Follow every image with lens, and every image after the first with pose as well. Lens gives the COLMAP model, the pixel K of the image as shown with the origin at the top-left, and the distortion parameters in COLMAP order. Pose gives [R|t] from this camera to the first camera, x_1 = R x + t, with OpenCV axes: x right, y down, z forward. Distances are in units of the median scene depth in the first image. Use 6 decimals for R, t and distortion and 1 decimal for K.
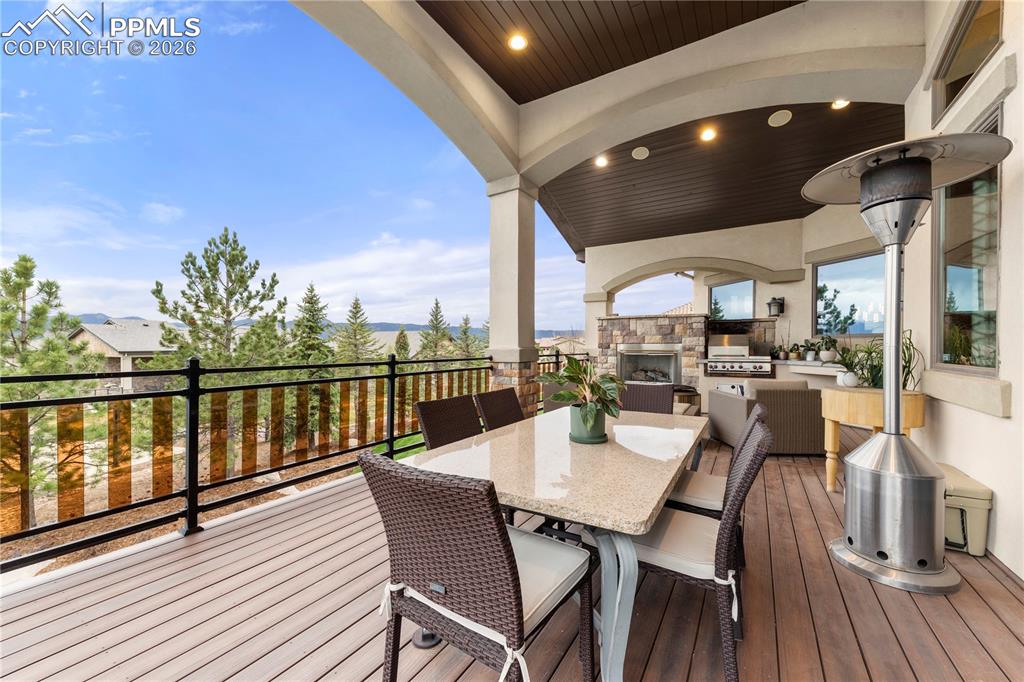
lens RADIAL K [[402.7, 0, 509.7], [0, 402.7, 347.4], [0, 0, 1]] dist [0.008860, -0.000780]
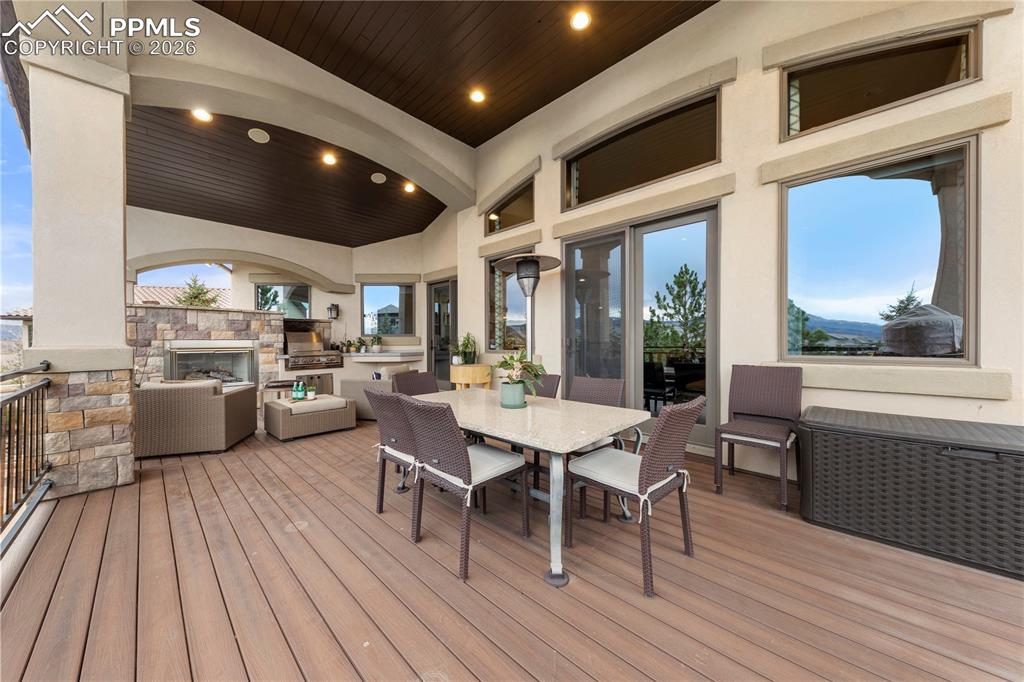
lens RADIAL K [[350.3, 0, 517.8], [0, 350.3, 341.0], [0, 0, 1]] dist [0.016043, -0.000129]
pose [[0.199839, -0.000713, 0.979829, -0.296557], [0.008873, 0.999960, -0.001082, -0.000665], [-0.979789, 0.008910, 0.199837, 0.208798]]
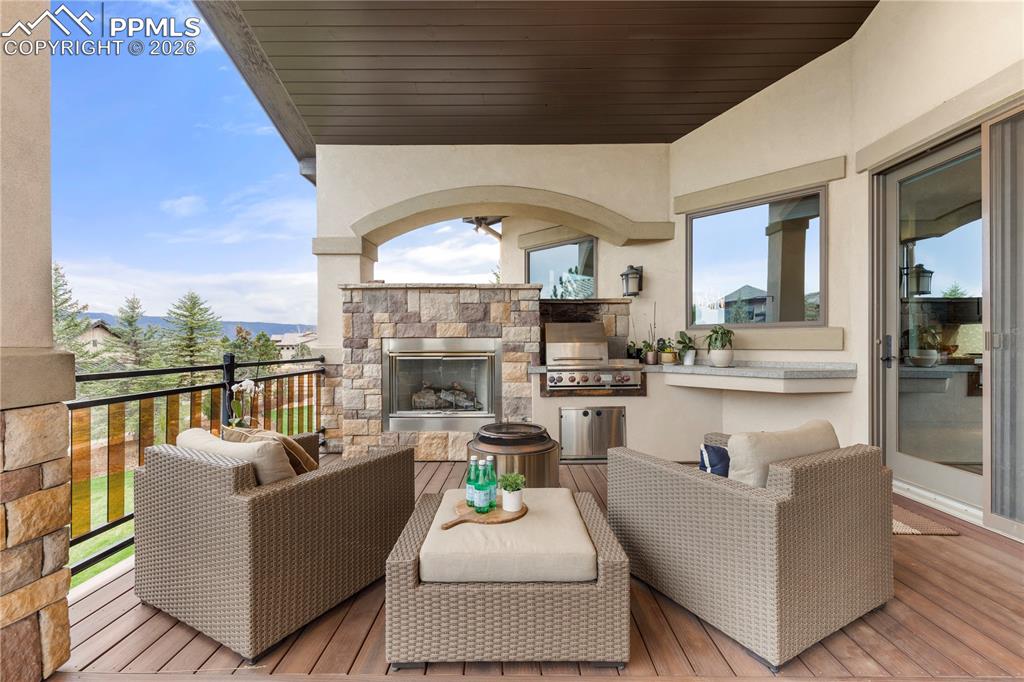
lens RADIAL K [[442.1, 0, 511.5], [0, 442.1, 345.0], [0, 0, 1]] dist [0.014799, 0.000311]
pose [[0.857436, -0.004858, 0.514568, 0.131964], [0.005606, 0.999984, 0.000099, -0.000019], [-0.514560, 0.002800, 0.857450, 0.485903]]
